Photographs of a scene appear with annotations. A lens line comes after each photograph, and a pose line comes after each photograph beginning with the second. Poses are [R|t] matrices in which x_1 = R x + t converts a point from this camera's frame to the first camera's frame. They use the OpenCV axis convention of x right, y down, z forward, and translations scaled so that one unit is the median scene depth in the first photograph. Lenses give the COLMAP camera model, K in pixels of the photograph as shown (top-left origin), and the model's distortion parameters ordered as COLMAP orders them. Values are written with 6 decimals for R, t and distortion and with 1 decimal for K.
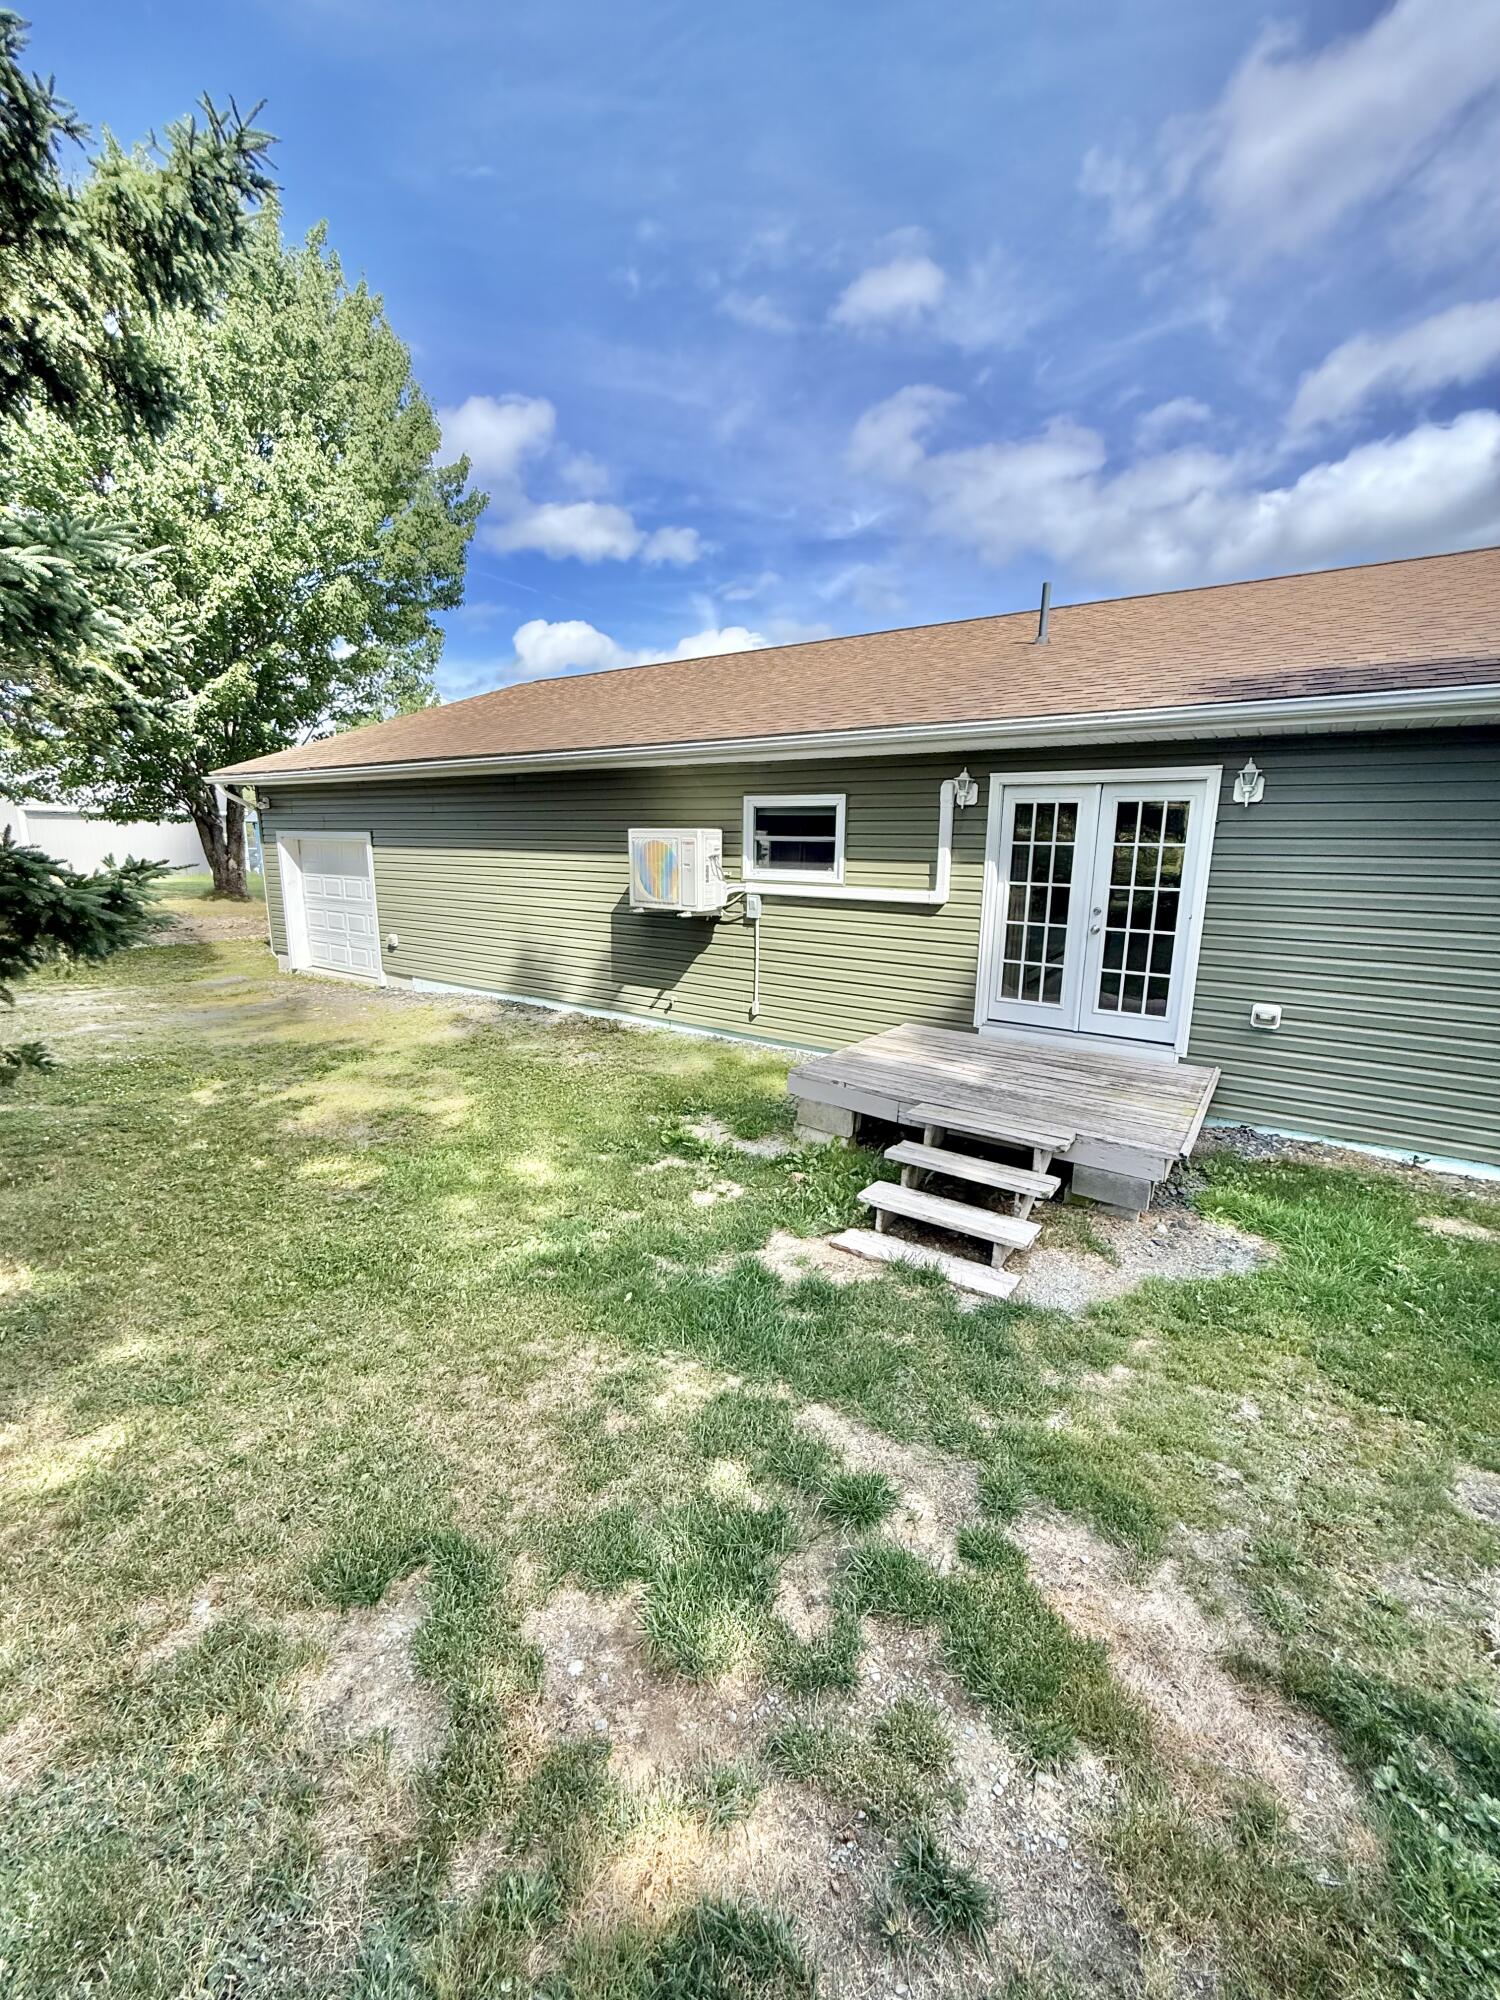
lens RADIAL K [[785.8, 0, 750.0], [0, 785.8, 1000.0], [0, 0, 1]] dist [0.000511, 0.000079]
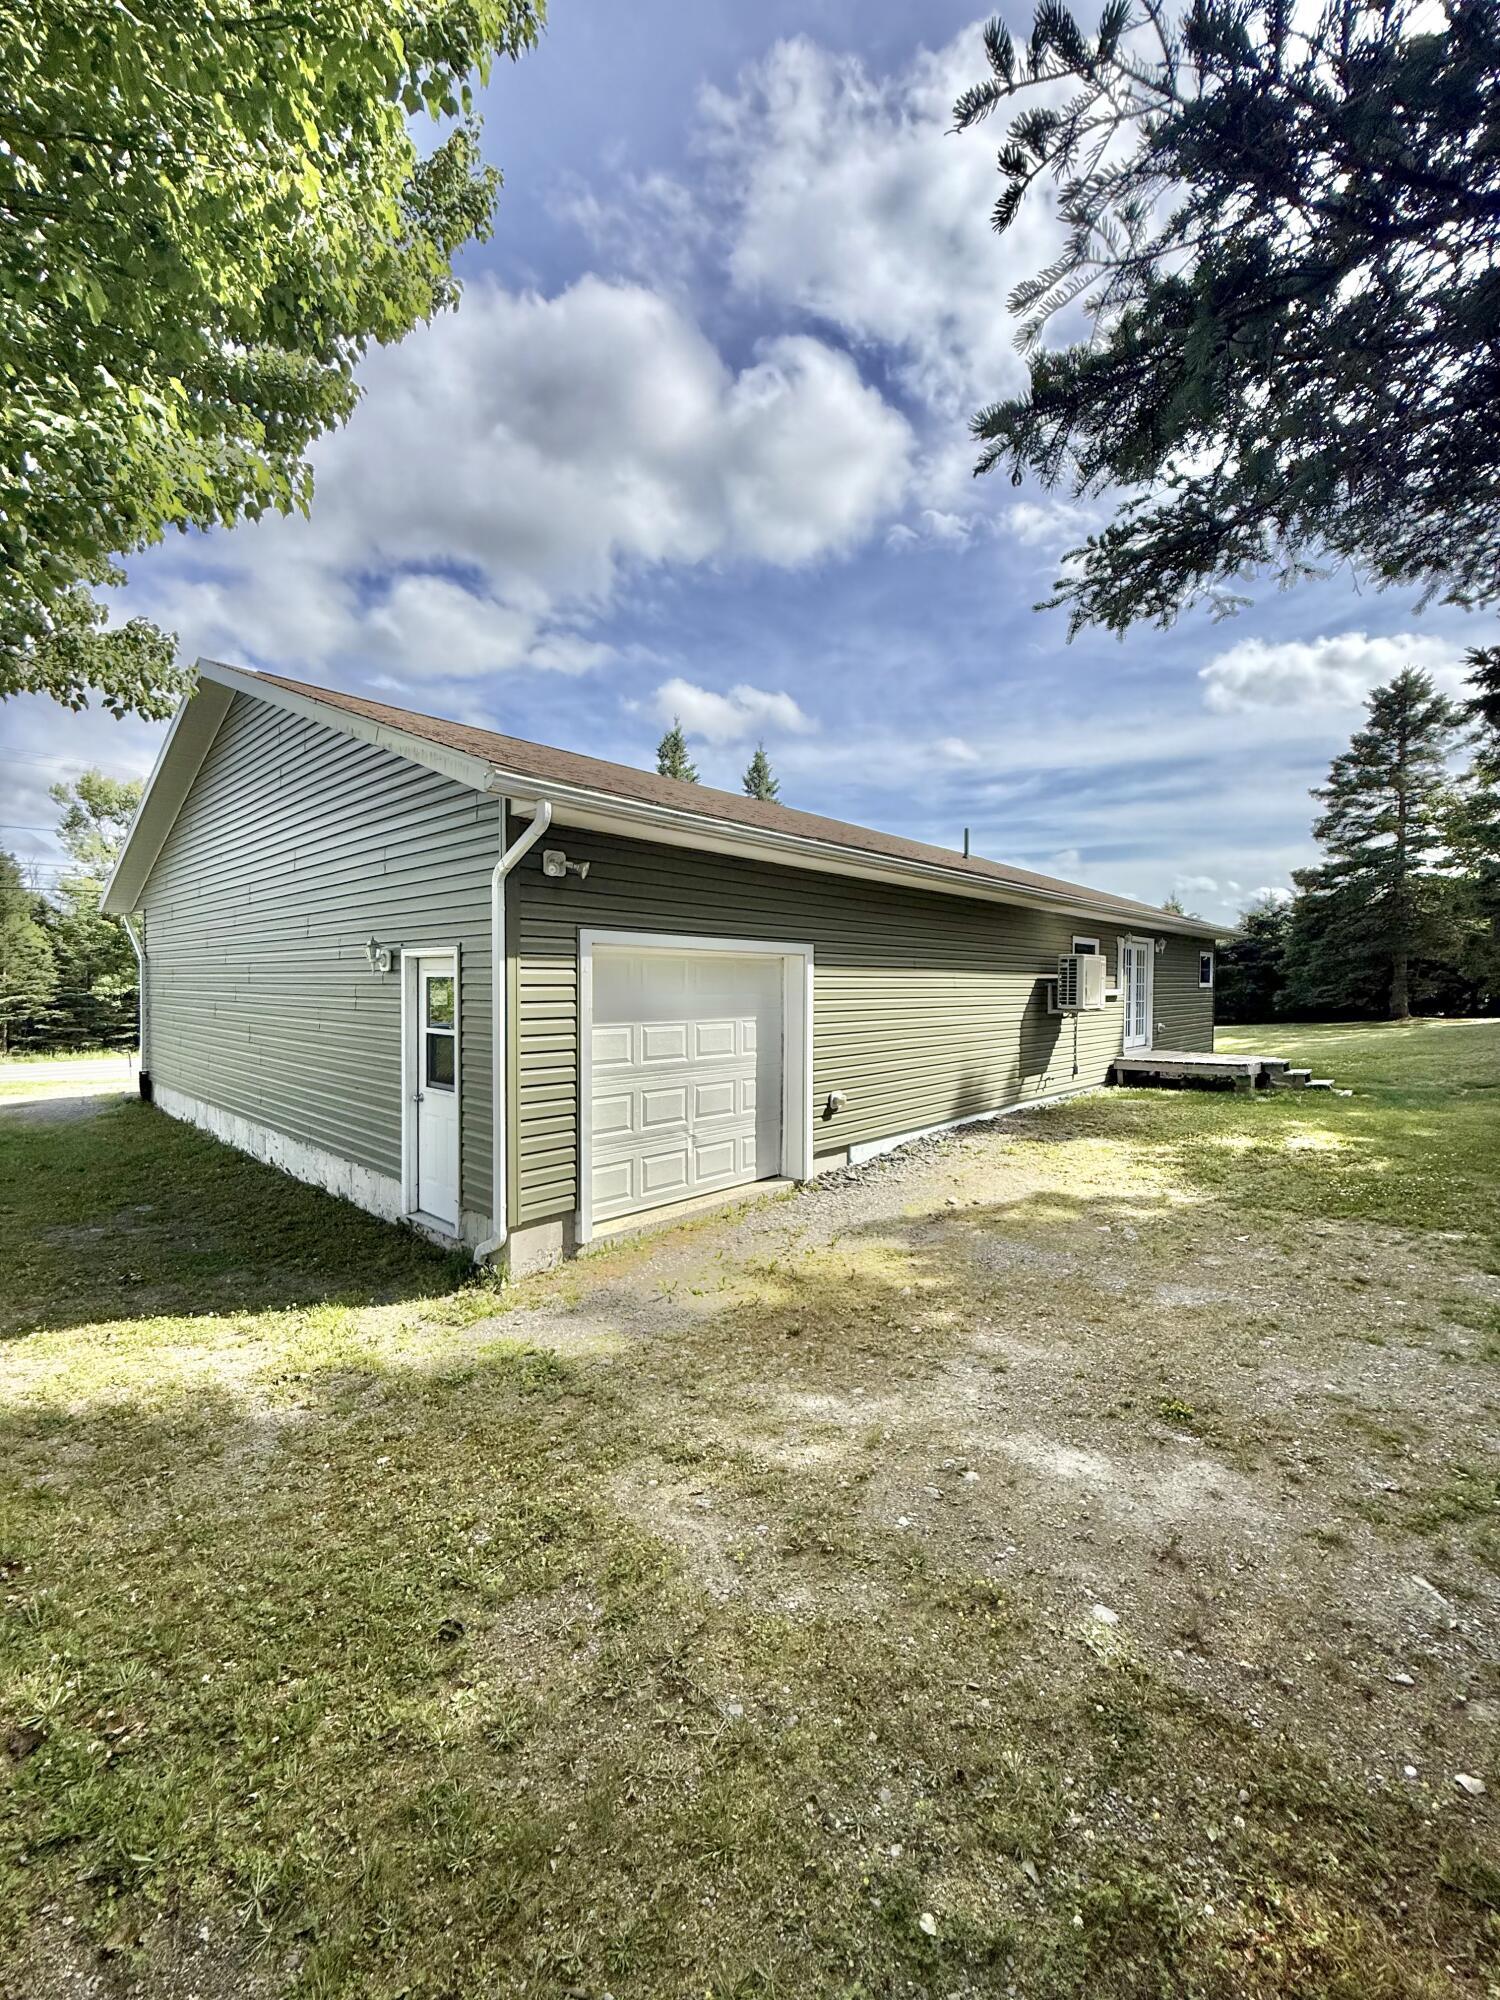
lens RADIAL K [[793.4, 0, 761.7], [0, 793.4, 1007.6], [0, 0, 1]] dist [0.031034, 0.000004]
pose [[0.142882, -0.047697, 0.988590, -1.792069], [0.187755, 0.982007, 0.020243, -0.284457], [-0.971768, 0.182721, 0.149266, 1.479874]]
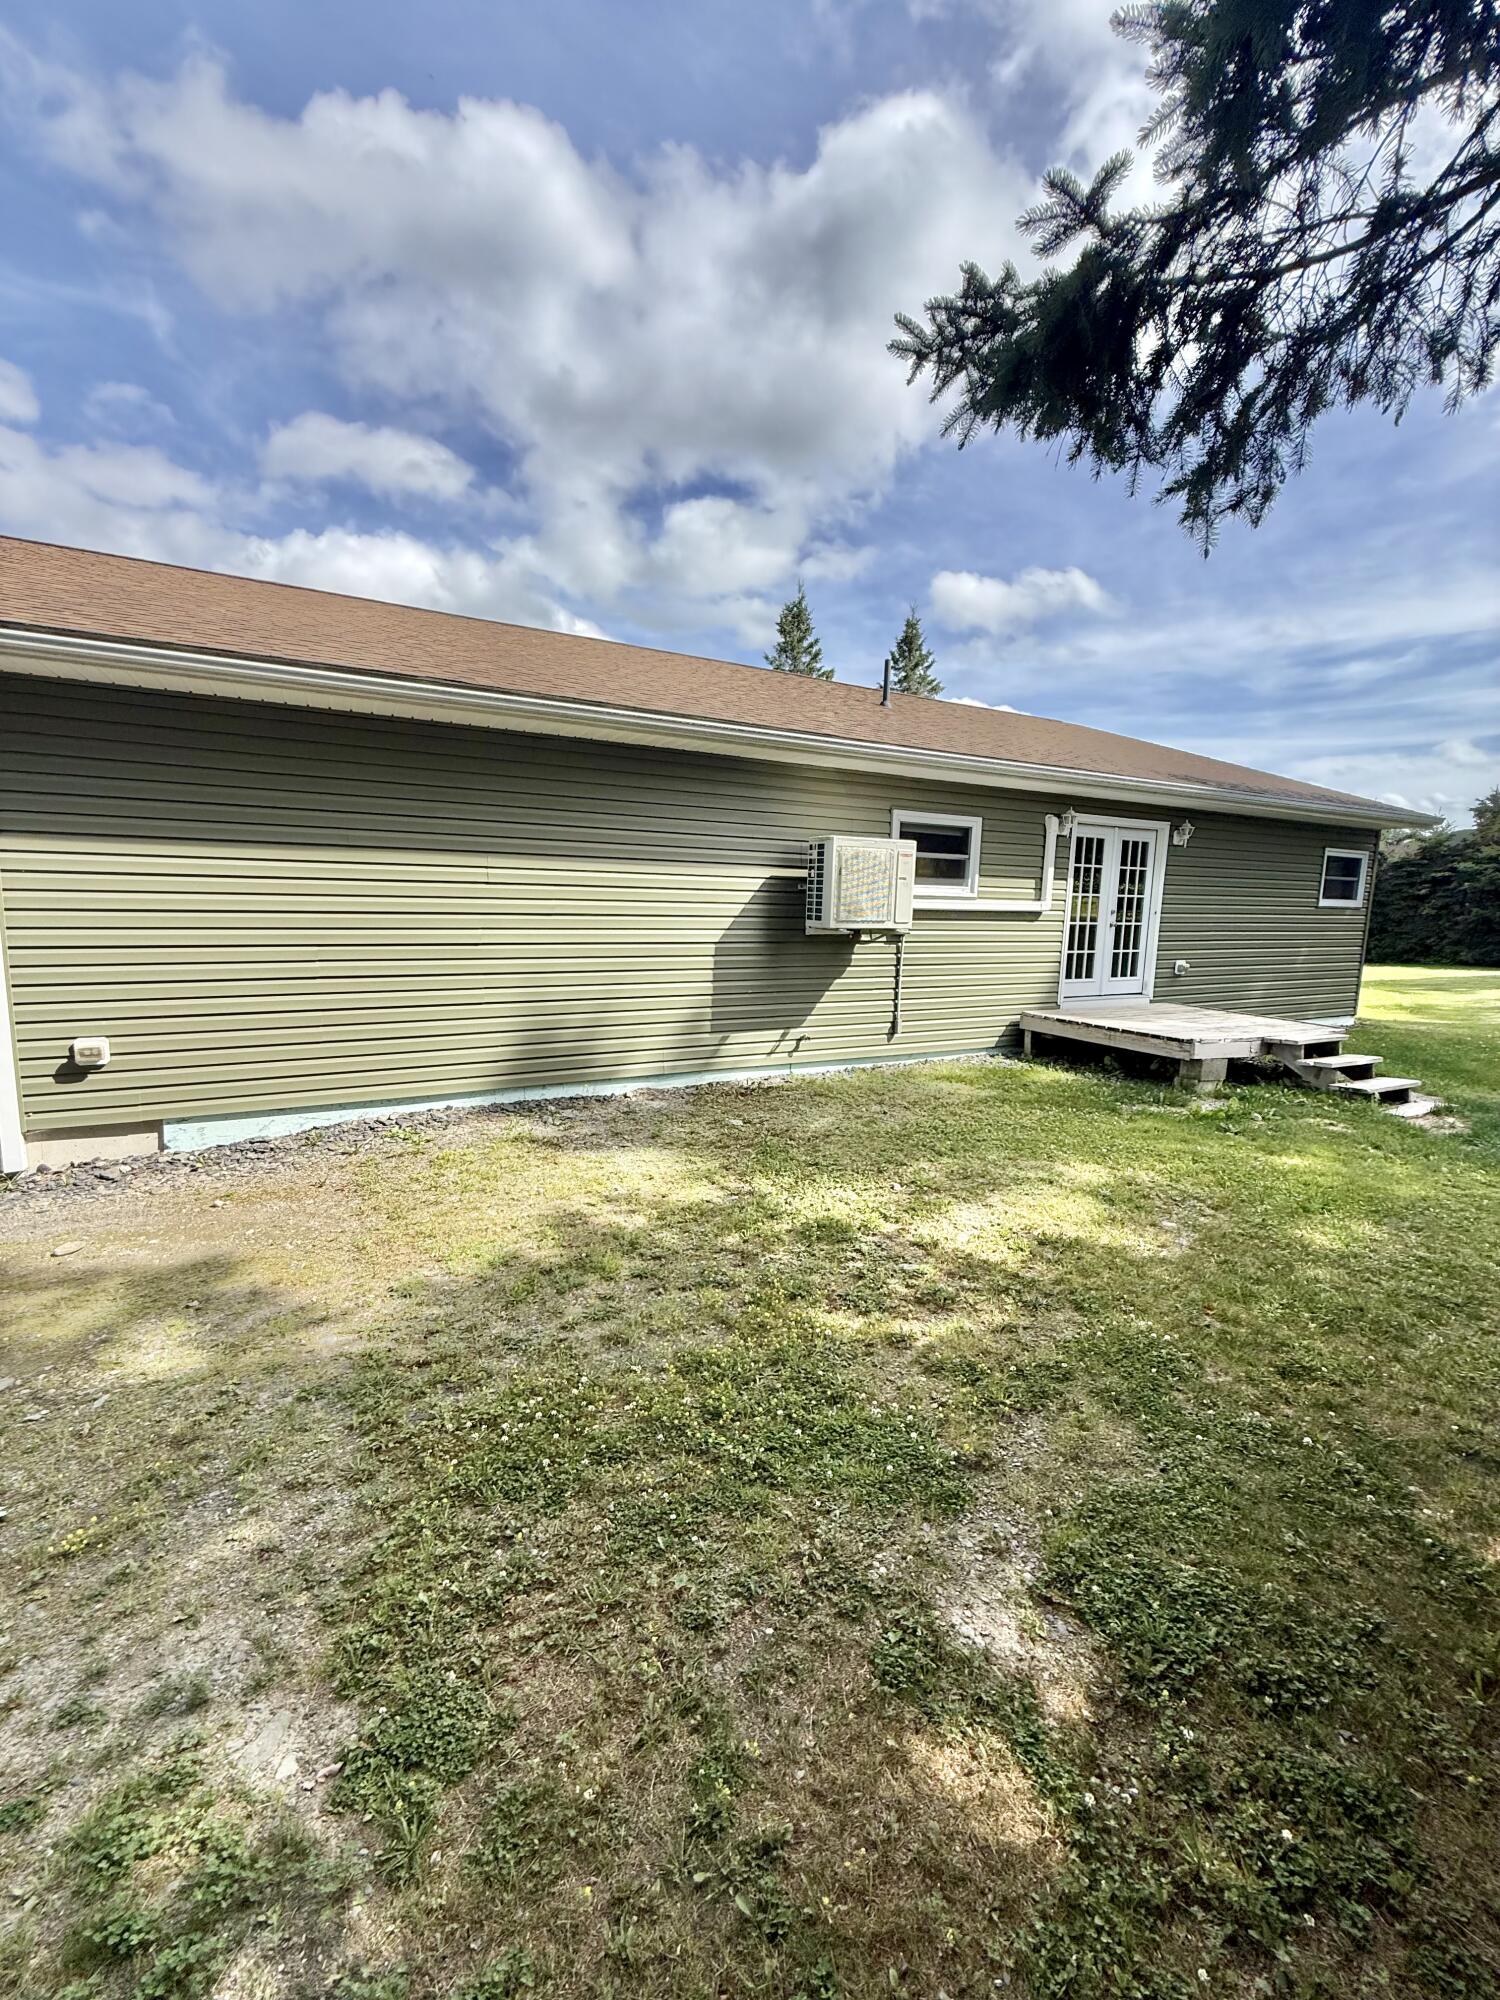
lens RADIAL K [[793.7, 0, 750.0], [0, 793.7, 1000.0], [0, 0, 1]] dist [-0.002774, 0.000455]
pose [[0.475974, -0.121696, 0.870999, -1.029658], [0.152976, 0.986739, 0.054270, -0.113900], [-0.866053, 0.107411, 0.488278, 0.741722]]
